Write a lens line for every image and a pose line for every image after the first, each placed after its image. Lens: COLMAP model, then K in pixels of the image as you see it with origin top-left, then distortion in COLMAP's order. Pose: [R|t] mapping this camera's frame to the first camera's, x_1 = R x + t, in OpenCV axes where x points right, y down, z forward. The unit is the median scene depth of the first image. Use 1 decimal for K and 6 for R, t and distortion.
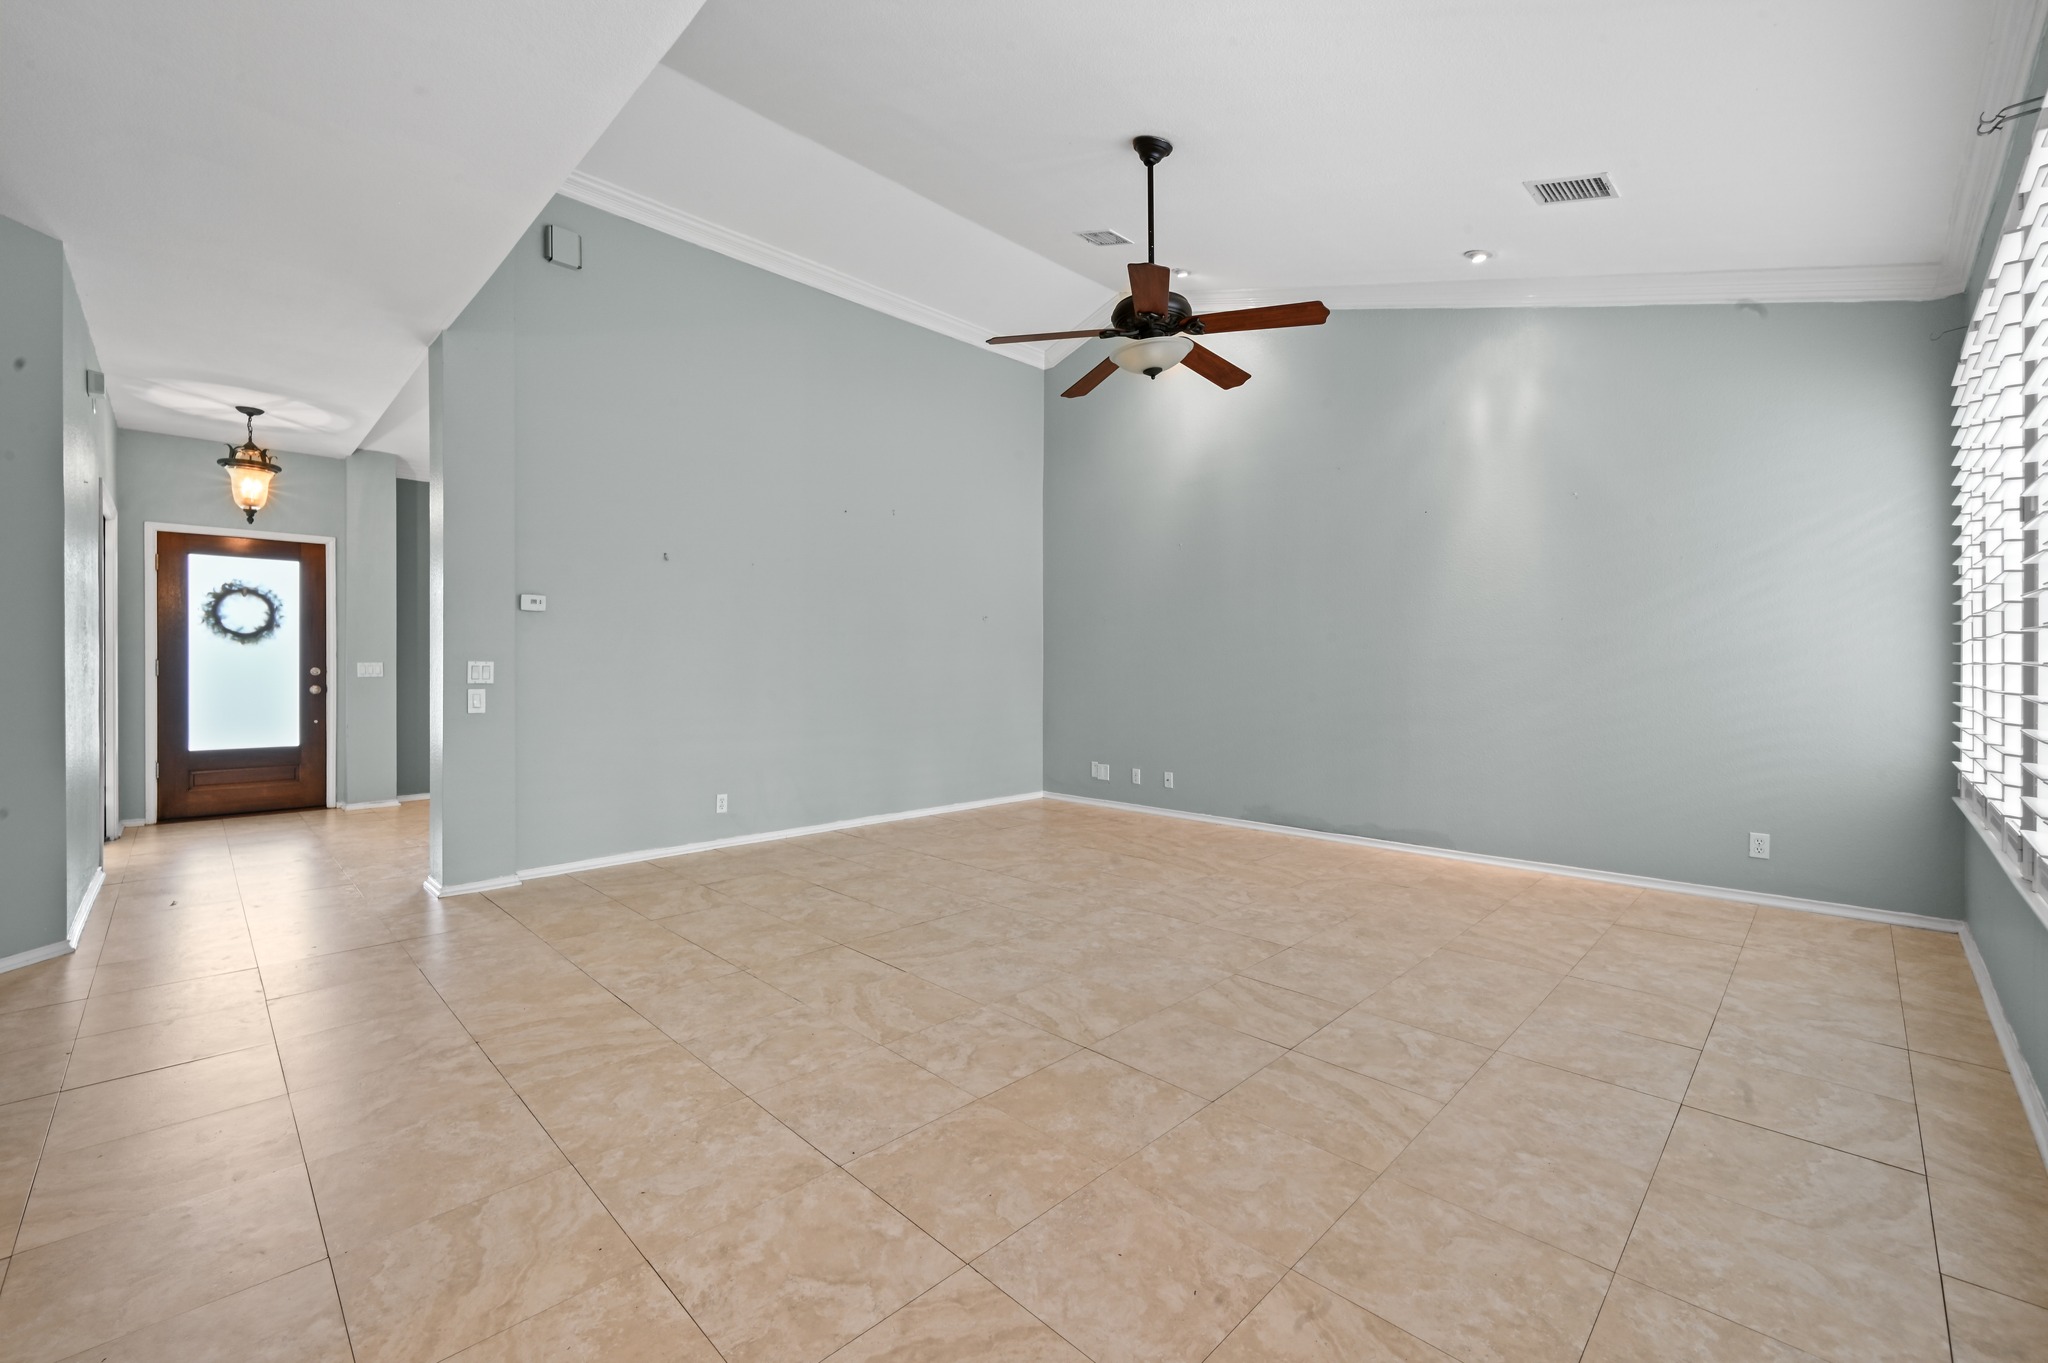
lens RADIAL K [[837.5, 0, 986.4], [0, 837.5, 673.0], [0, 0, 1]] dist [-0.002061, 0.000213]
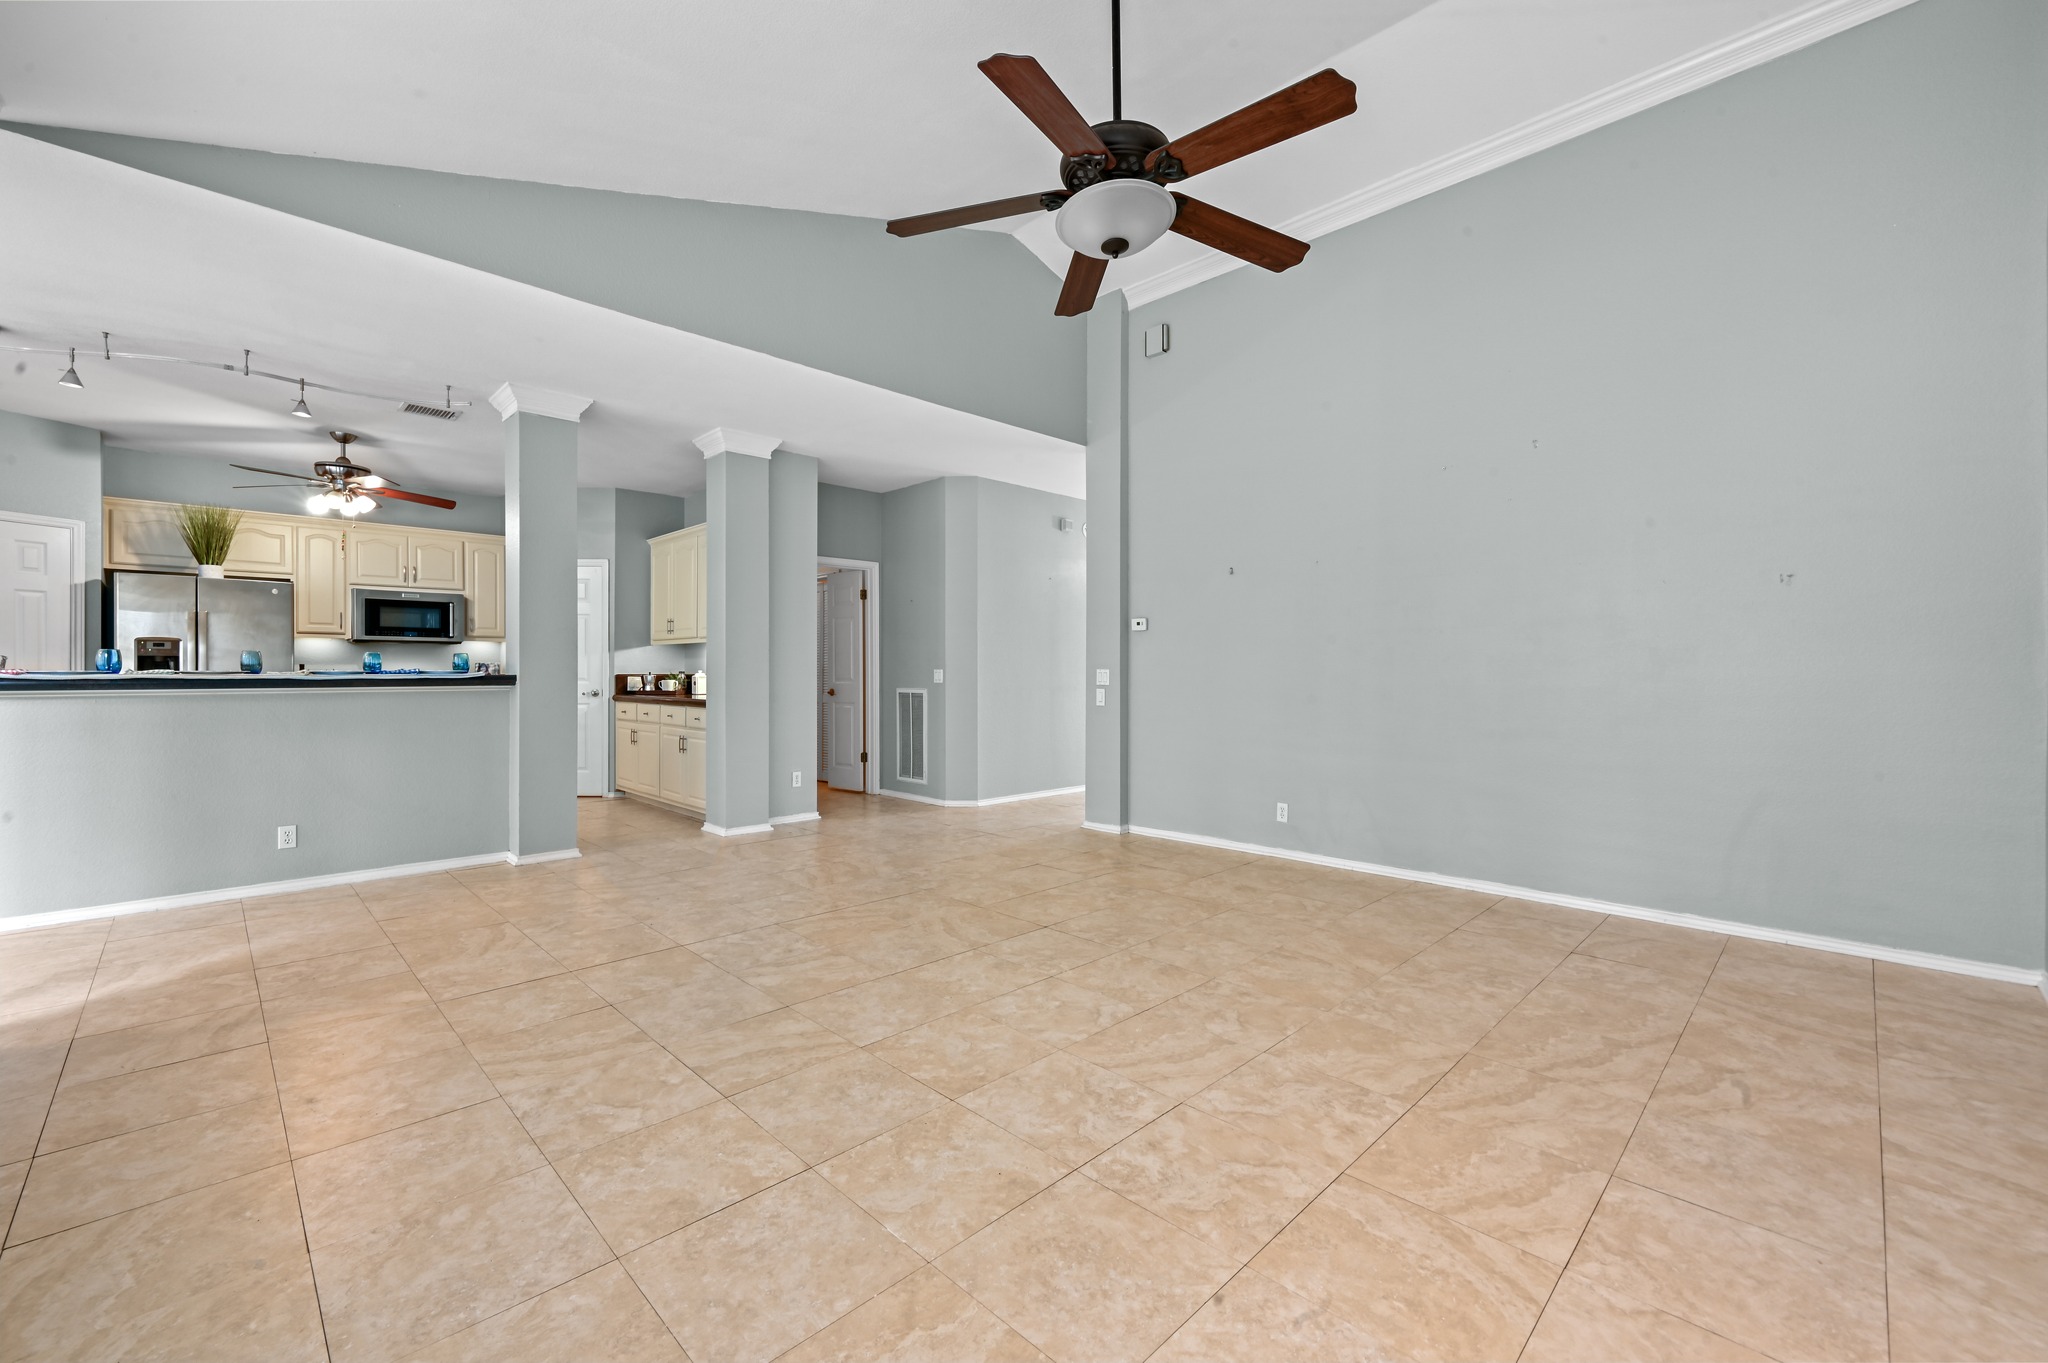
lens RADIAL K [[837.5, 0, 1008.5], [0, 837.5, 675.8], [0, 0, 1]] dist [-0.002061, 0.000213]
pose [[0.005226, 0.001148, -0.999986, 1.217346], [-0.011346, 0.999935, 0.001089, -0.004463], [0.999922, 0.011340, 0.005239, 1.244056]]
